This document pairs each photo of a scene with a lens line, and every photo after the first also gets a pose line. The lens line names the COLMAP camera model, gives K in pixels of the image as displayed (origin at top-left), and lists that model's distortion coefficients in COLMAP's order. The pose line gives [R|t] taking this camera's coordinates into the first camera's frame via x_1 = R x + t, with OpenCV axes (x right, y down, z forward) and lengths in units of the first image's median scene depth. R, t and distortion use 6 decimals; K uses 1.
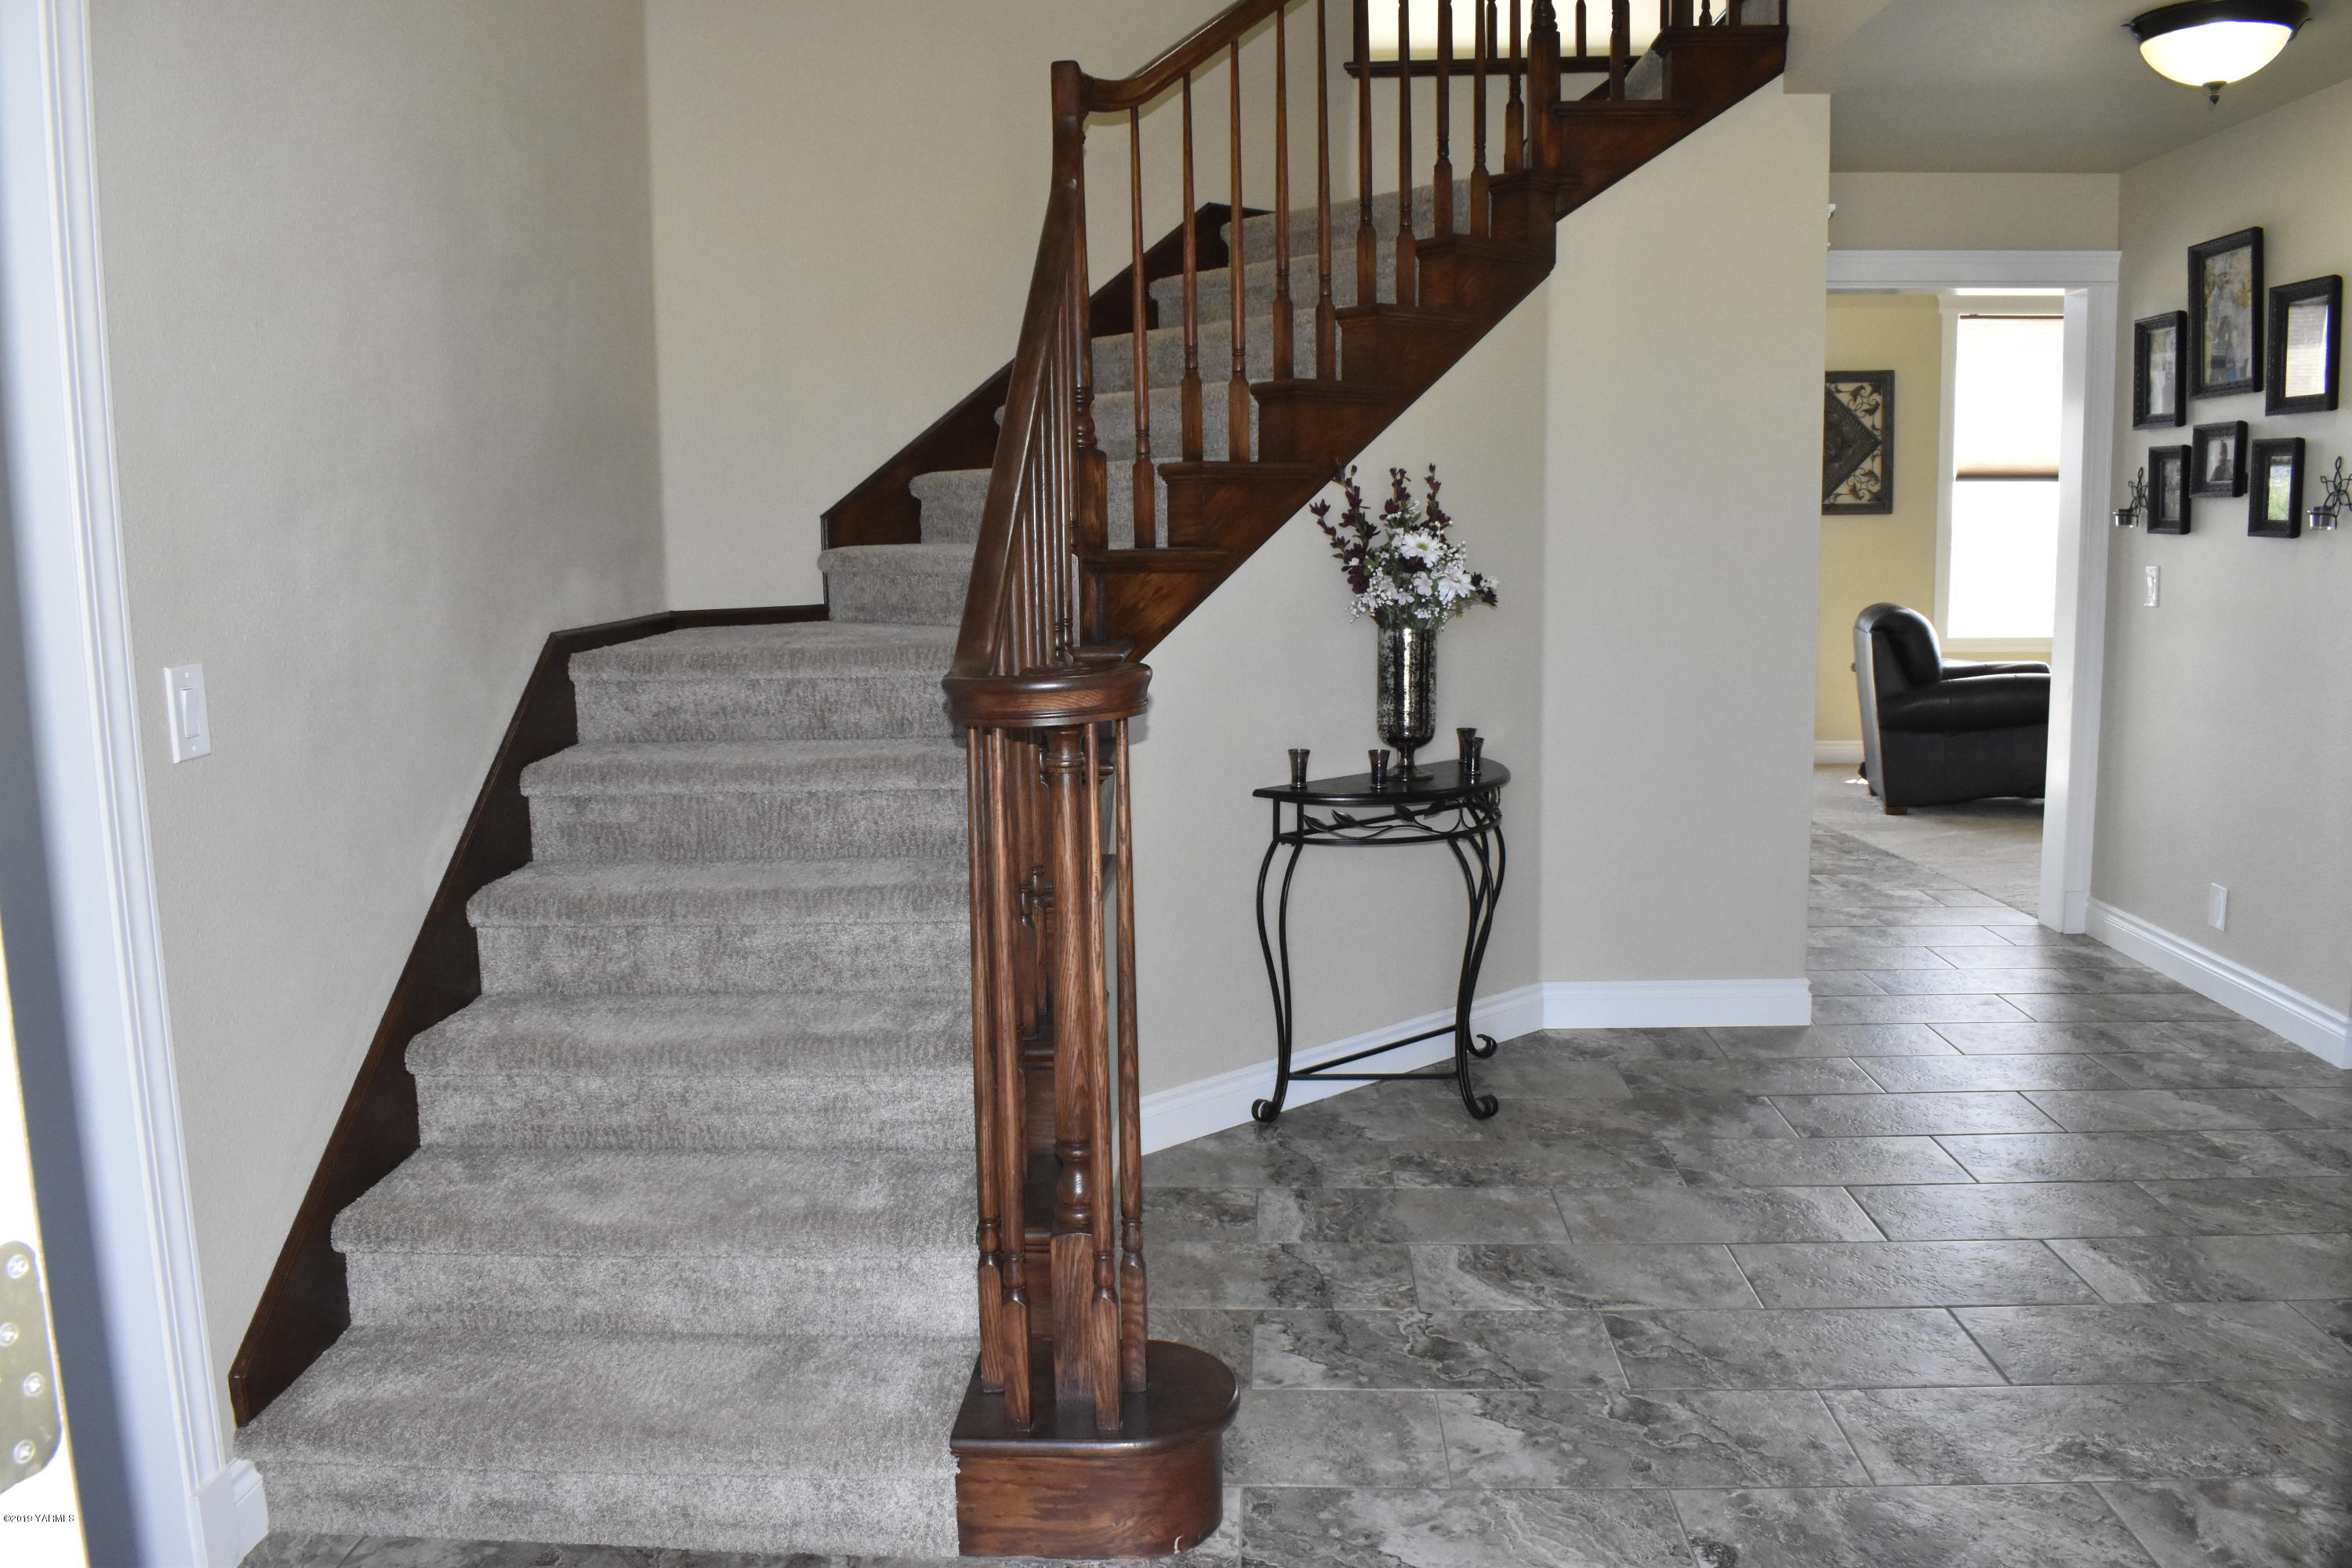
lens RADIAL K [[1849.4, 0, 1168.1], [0, 1849.4, 787.2], [0, 0, 1]] dist [-0.099218, 0.020600]
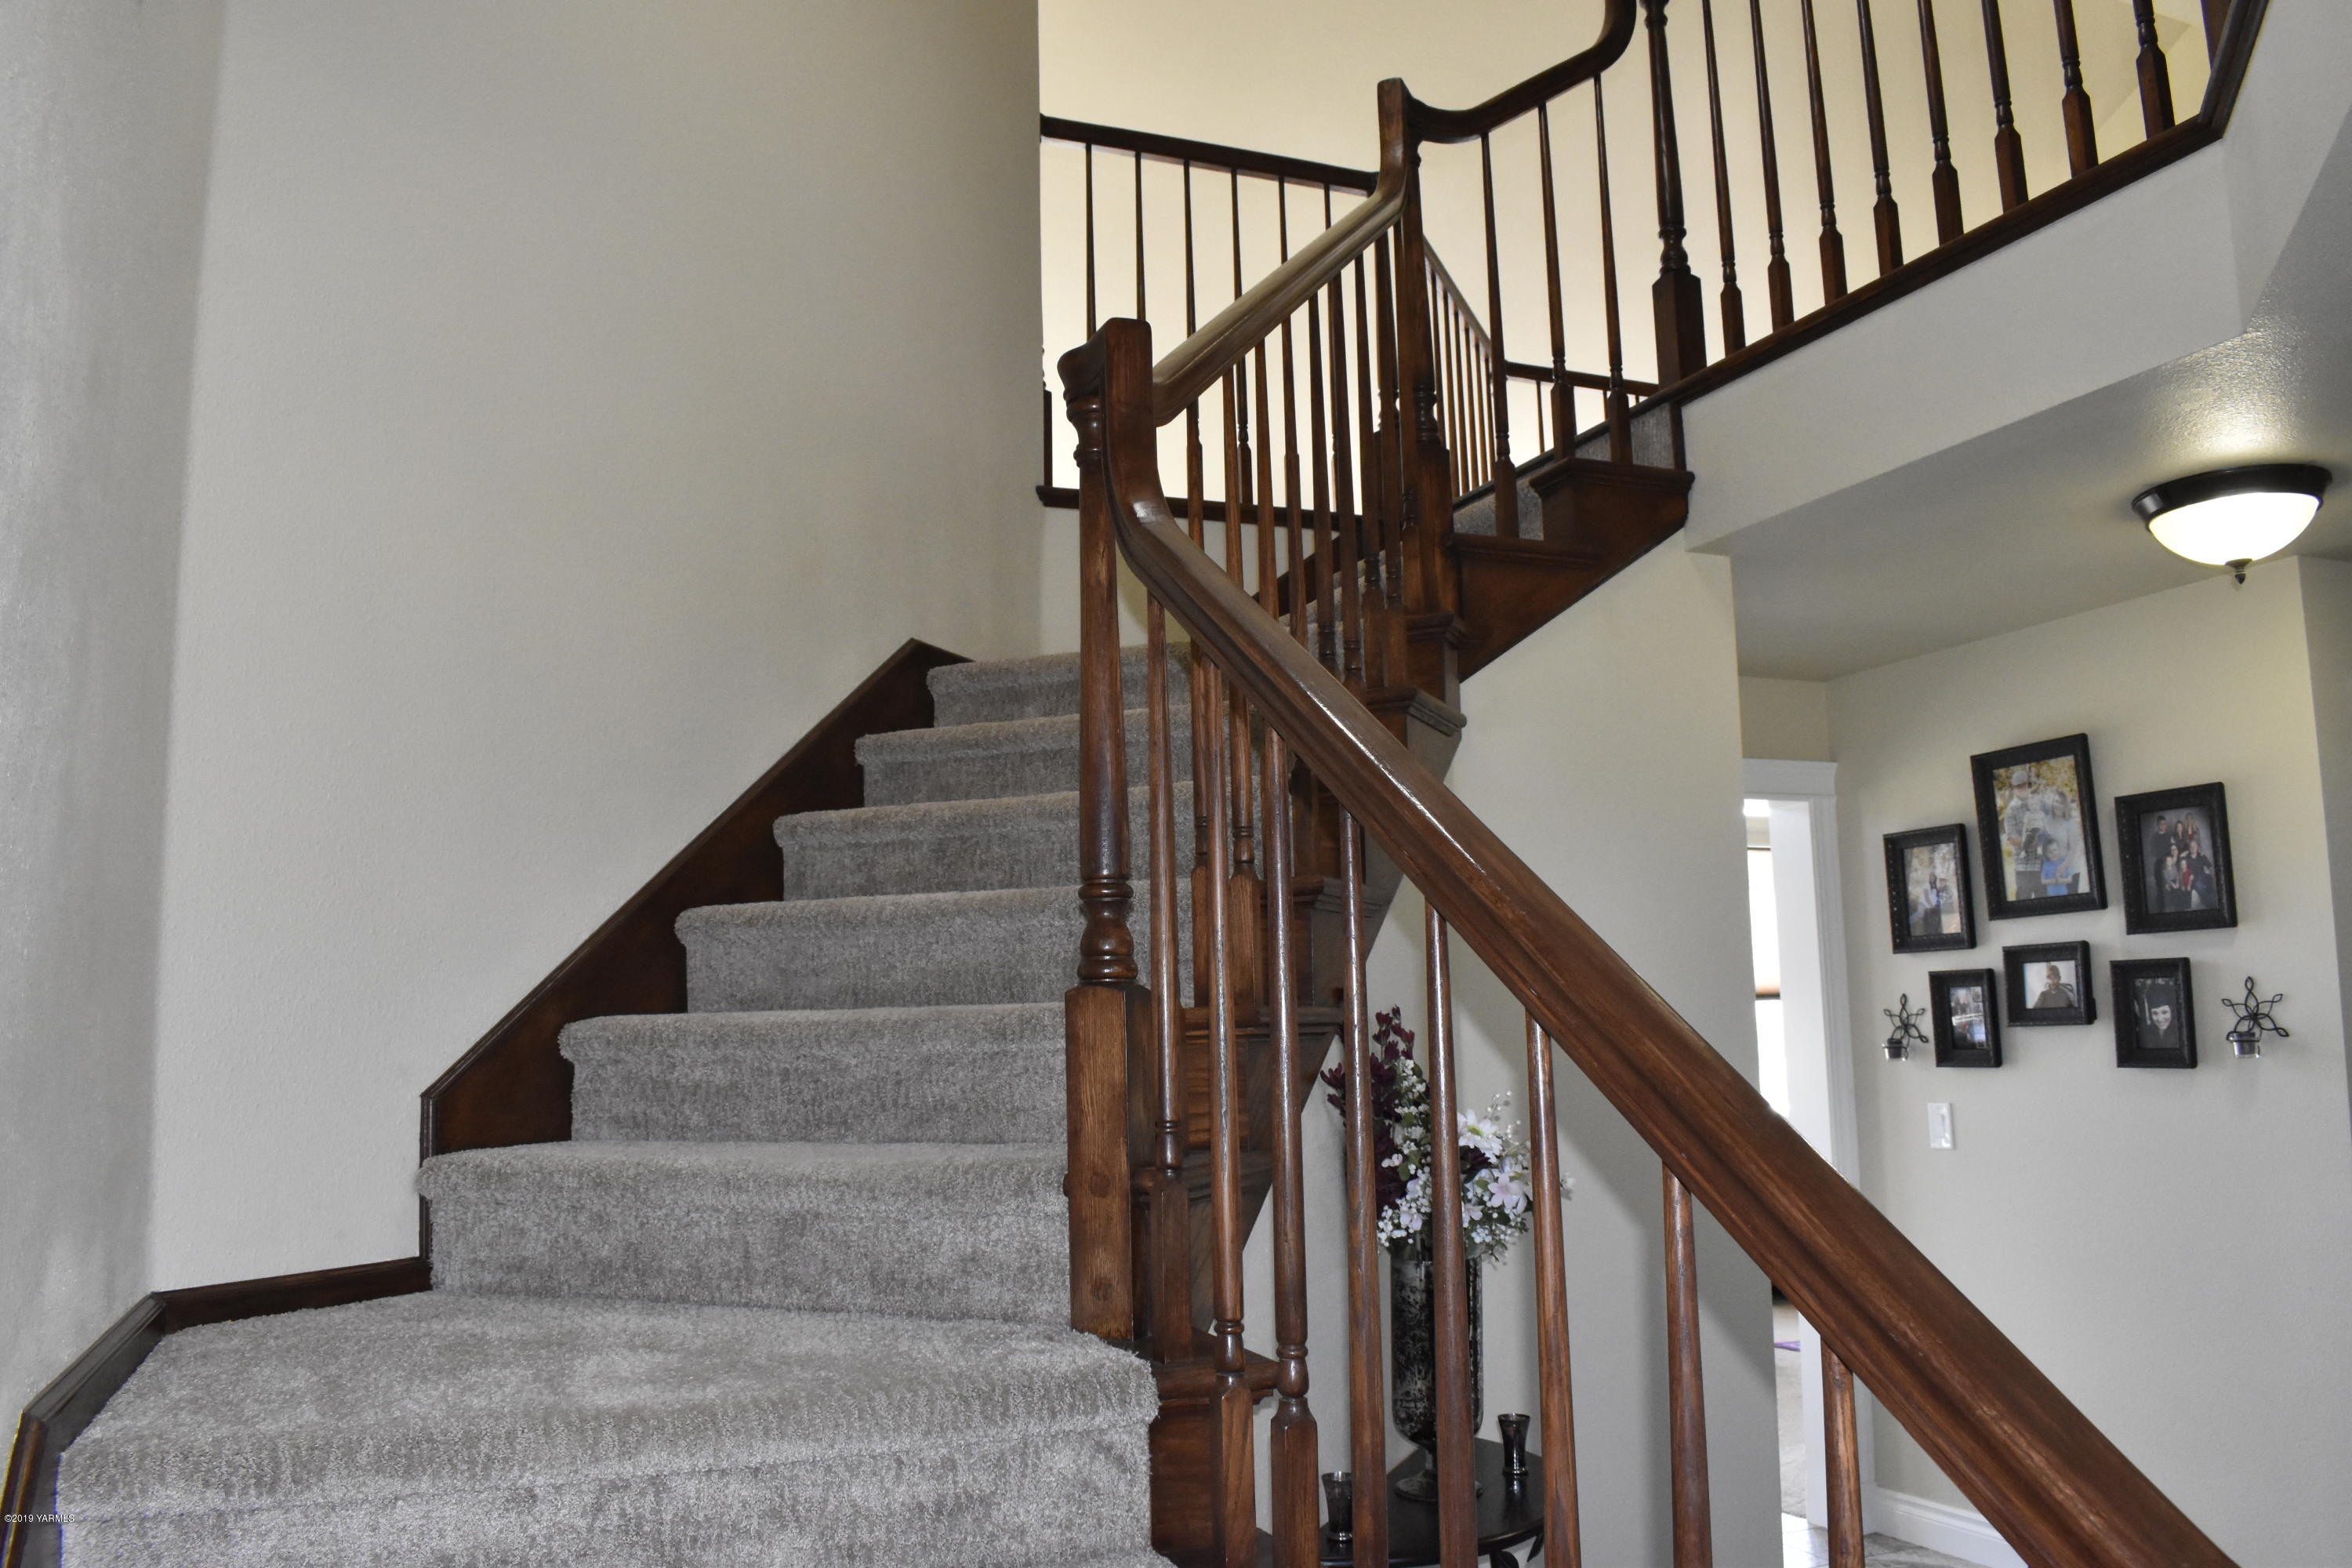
lens RADIAL K [[1849.4, 0, 1190.1], [0, 1849.4, 772.6], [0, 0, 1]] dist [-0.099218, 0.020600]
pose [[0.895327, 0.055029, 0.441996, -0.226849], [0.074999, 0.959544, -0.271387, -0.075673], [-0.439049, 0.276130, 0.854979, 0.407110]]
